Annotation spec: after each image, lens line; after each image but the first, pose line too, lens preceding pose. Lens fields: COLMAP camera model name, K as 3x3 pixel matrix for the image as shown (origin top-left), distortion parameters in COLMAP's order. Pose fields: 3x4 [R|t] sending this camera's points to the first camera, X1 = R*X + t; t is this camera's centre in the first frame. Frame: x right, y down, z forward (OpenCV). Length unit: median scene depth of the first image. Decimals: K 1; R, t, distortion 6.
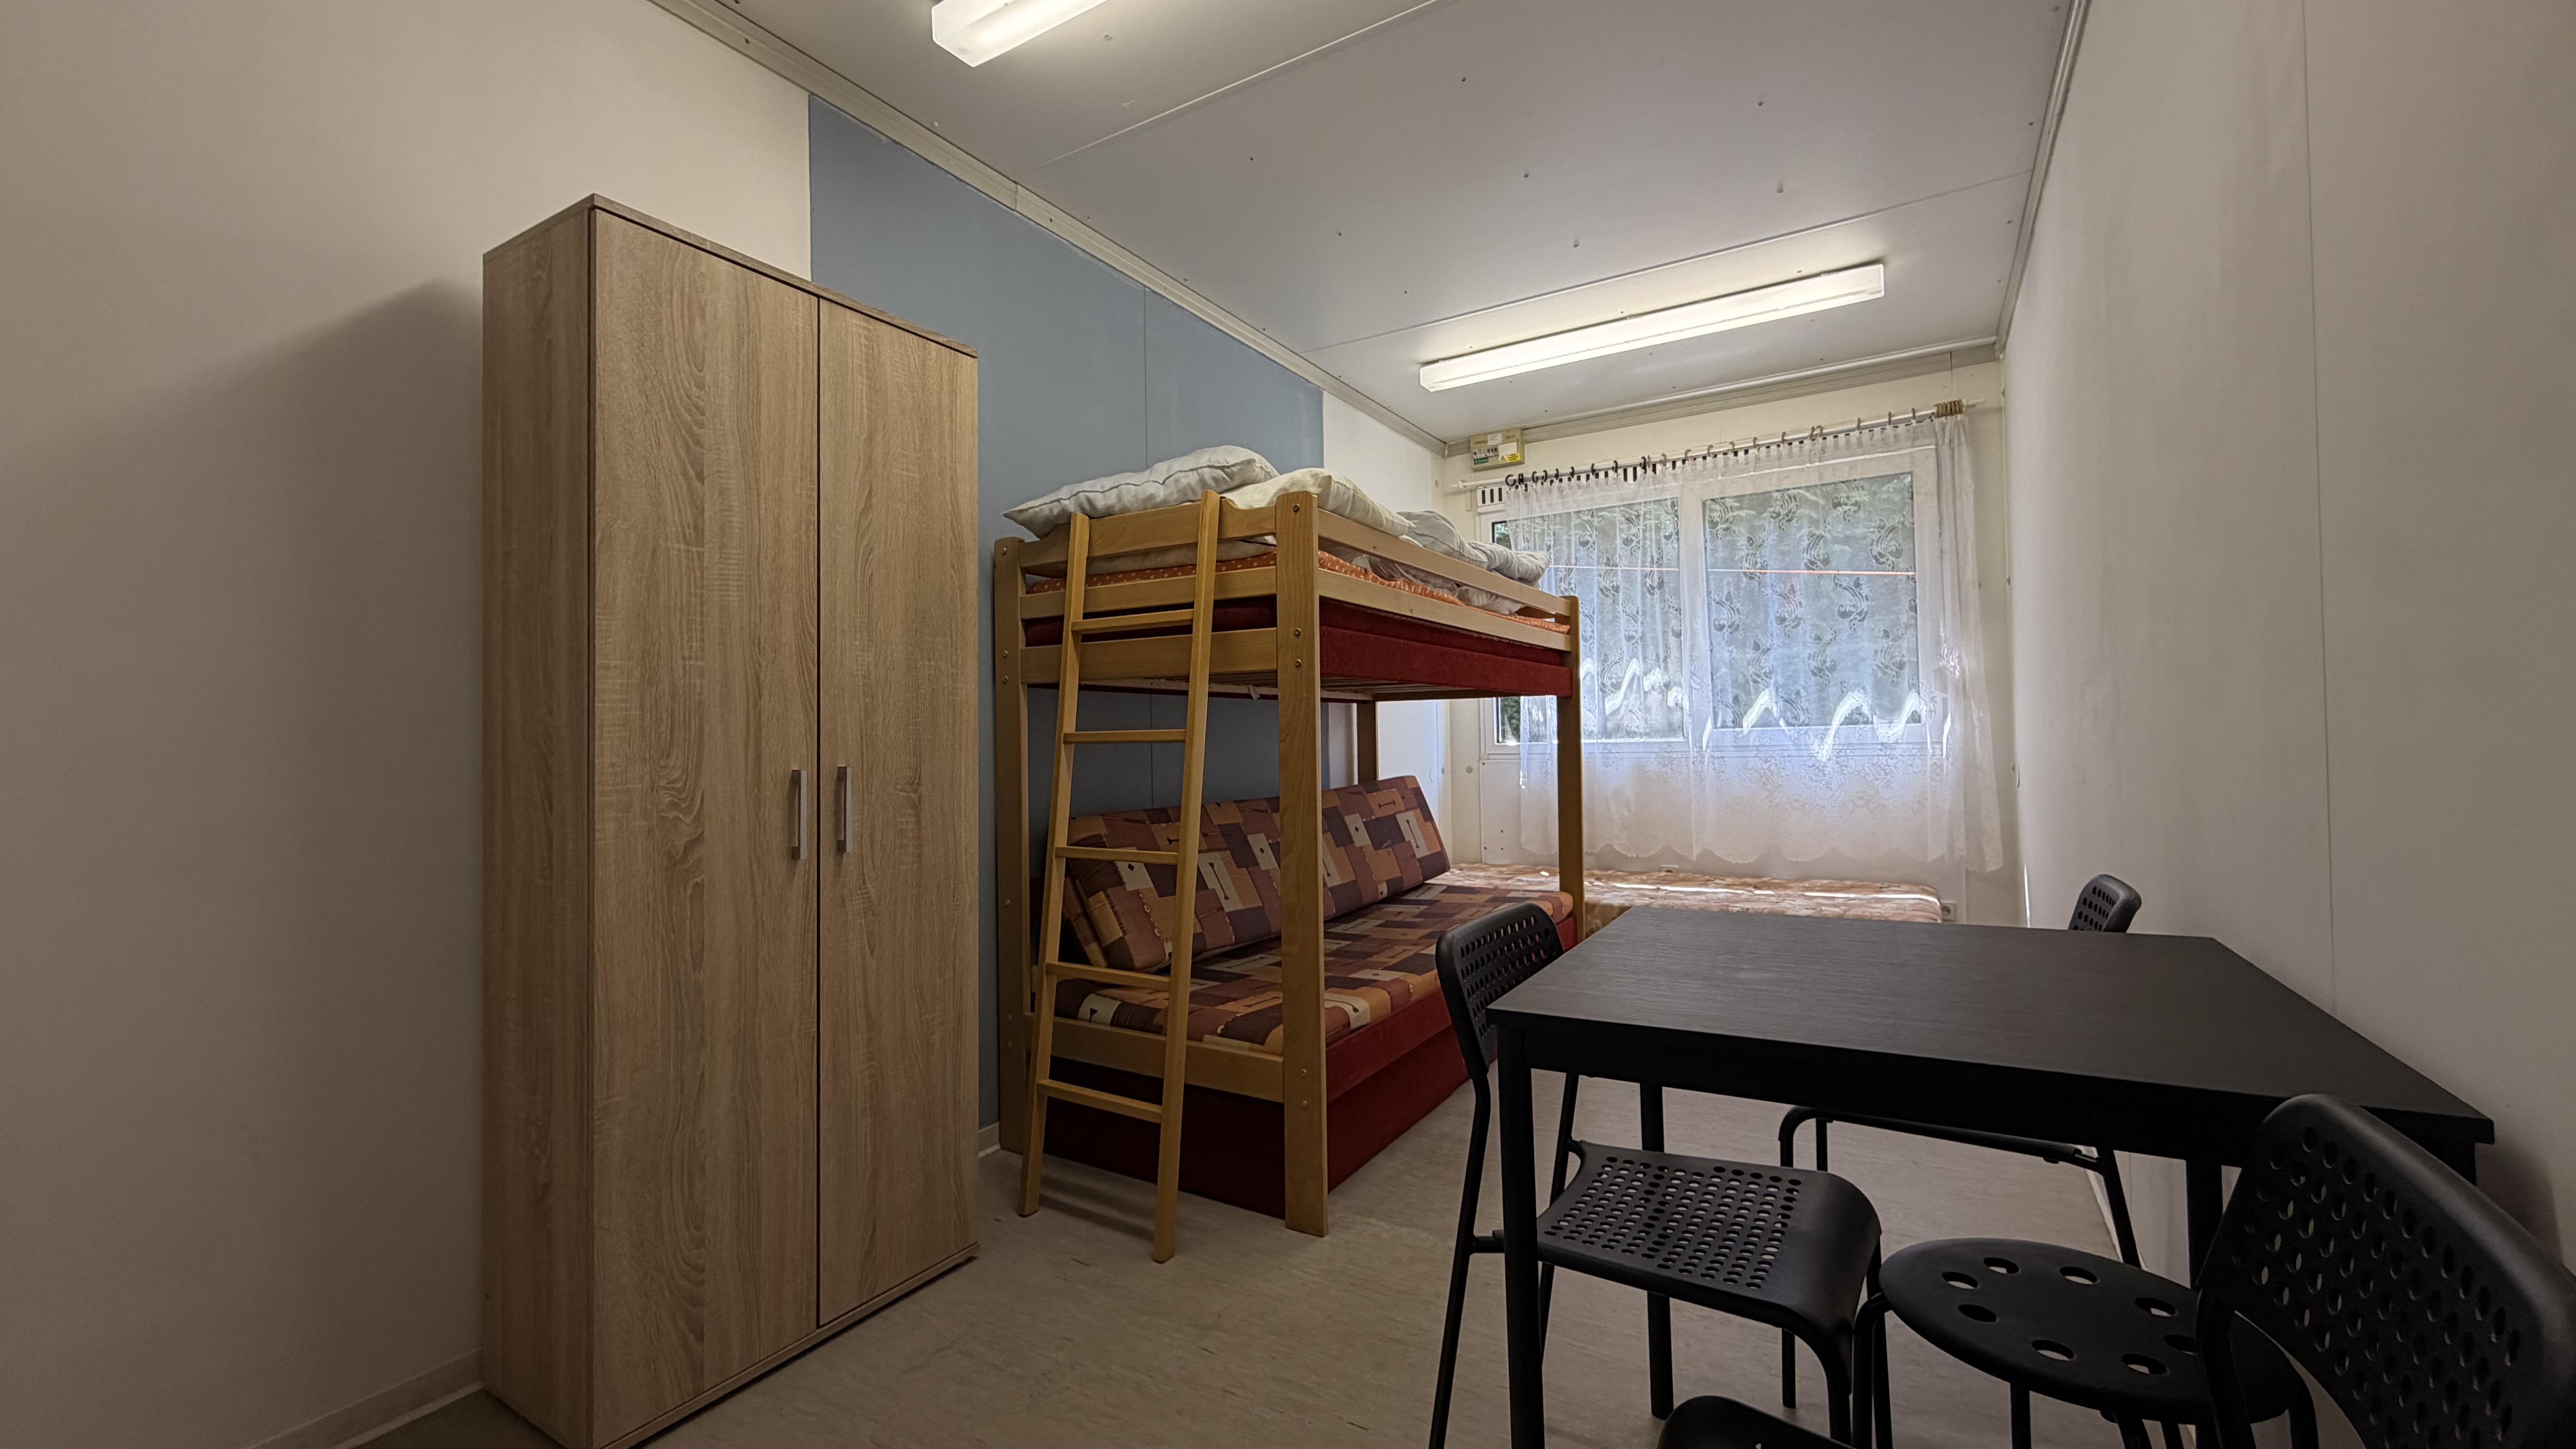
lens RADIAL K [[1024.0, 0, 1279.6], [0, 1024.0, 730.2], [0, 0, 1]] dist [-0.000494, 0.000338]
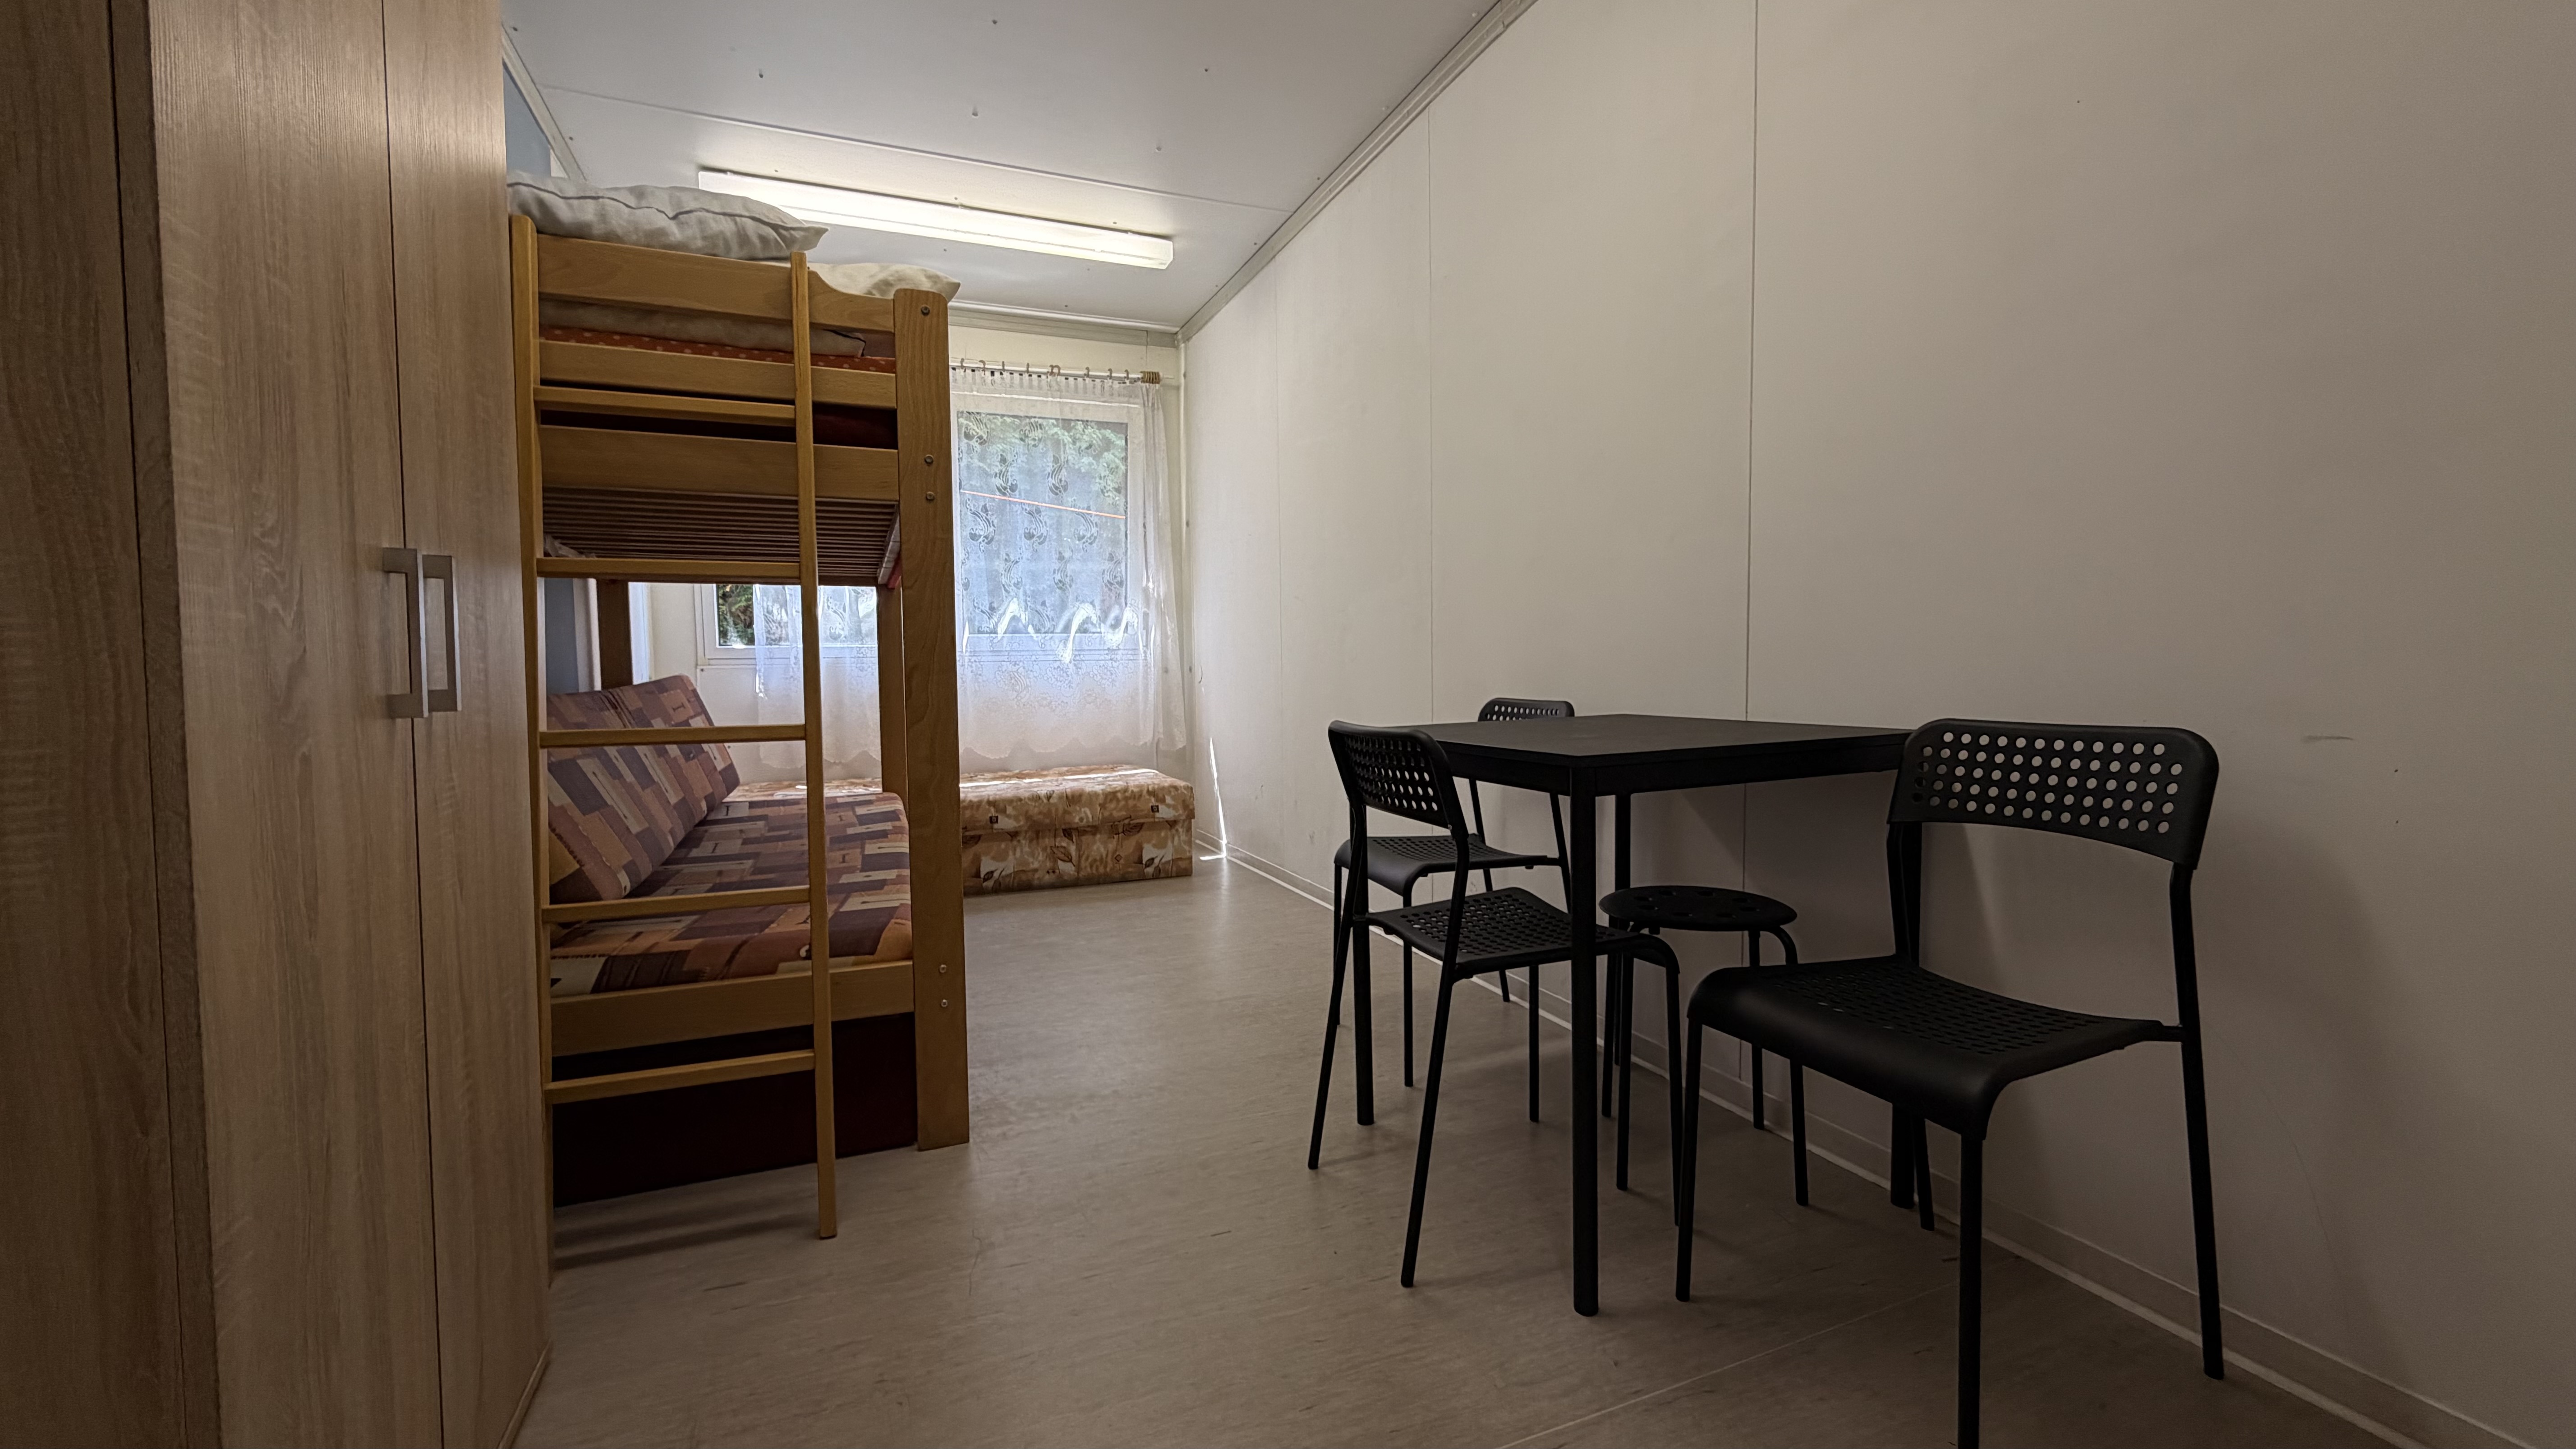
lens RADIAL K [[1024.0, 0, 1277.7], [0, 1024.0, 729.2], [0, 0, 1]] dist [-0.000494, 0.000338]
pose [[0.588774, -0.039166, 0.807348, -0.500651], [-0.006618, 0.998558, 0.053268, 0.079447], [-0.808271, -0.036706, 0.587666, 0.255376]]
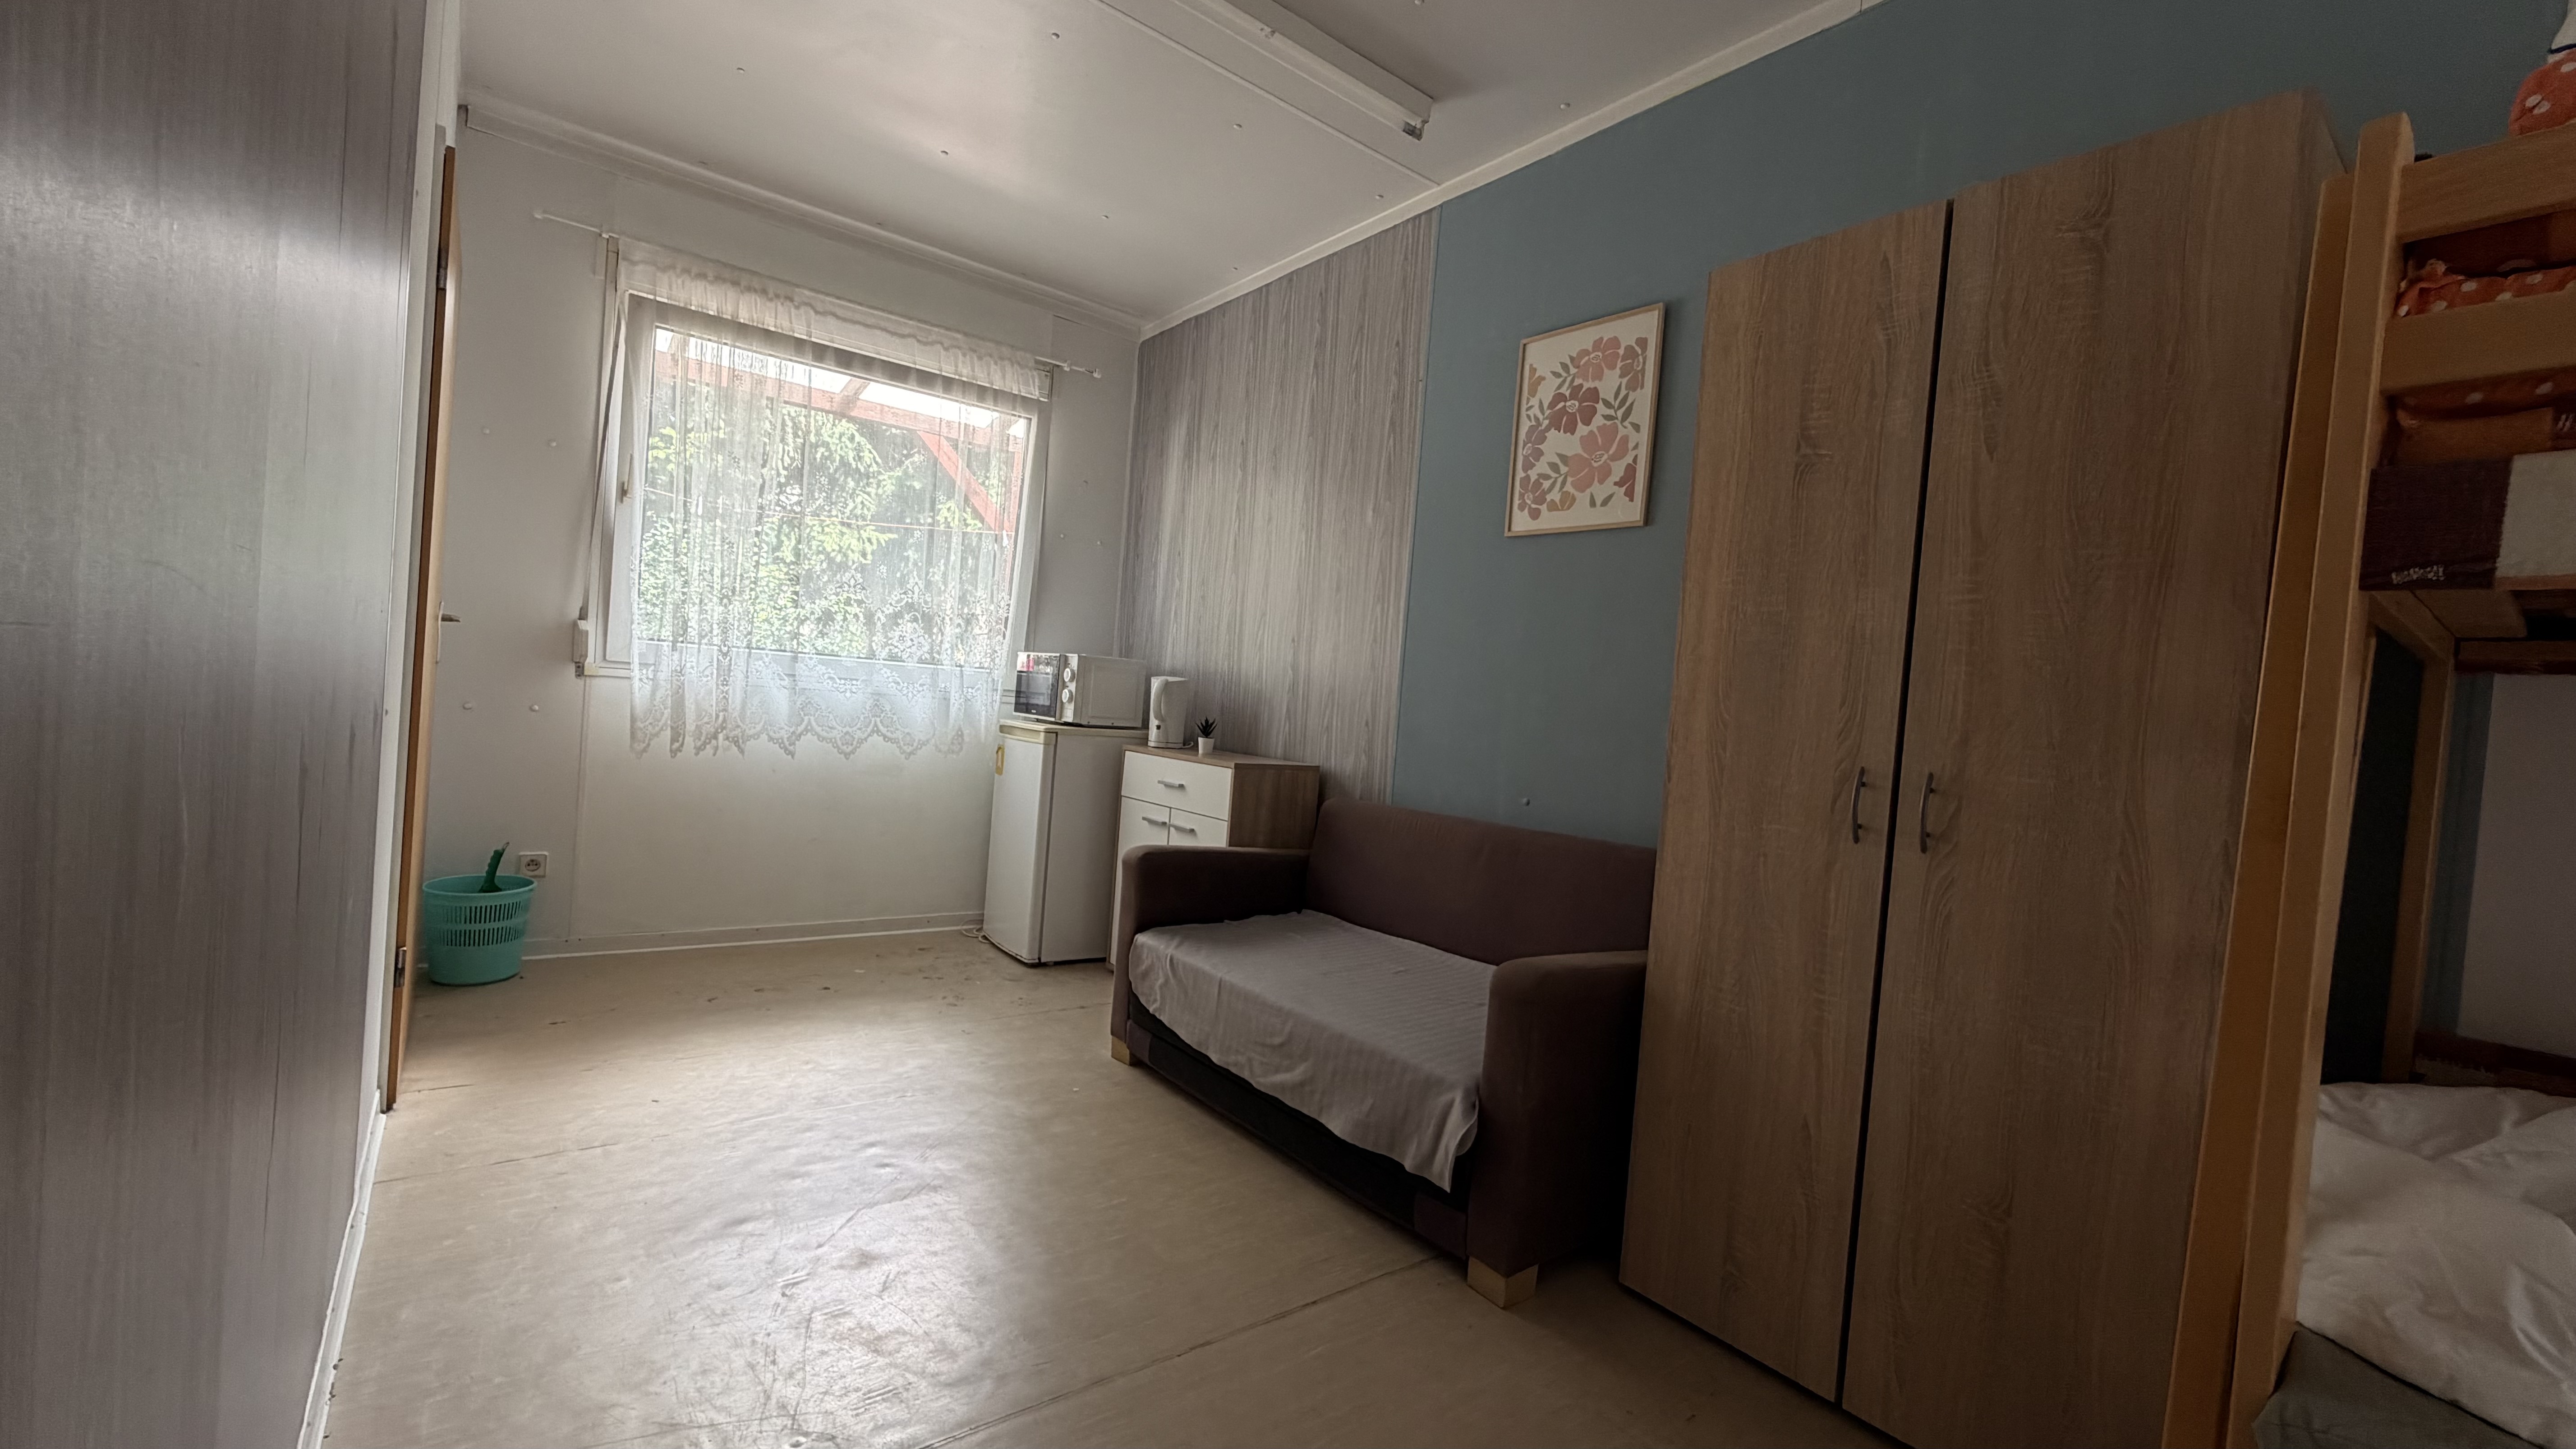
lens RADIAL K [[1024.0, 0, 1285.4], [0, 1024.0, 729.2], [0, 0, 1]] dist [-0.000494, 0.000338]
pose [[-0.343181, 0.007674, -0.939238, 0.438620], [-0.068878, 0.997069, 0.033314, 0.371289], [0.936740, 0.076125, -0.341647, 0.664920]]
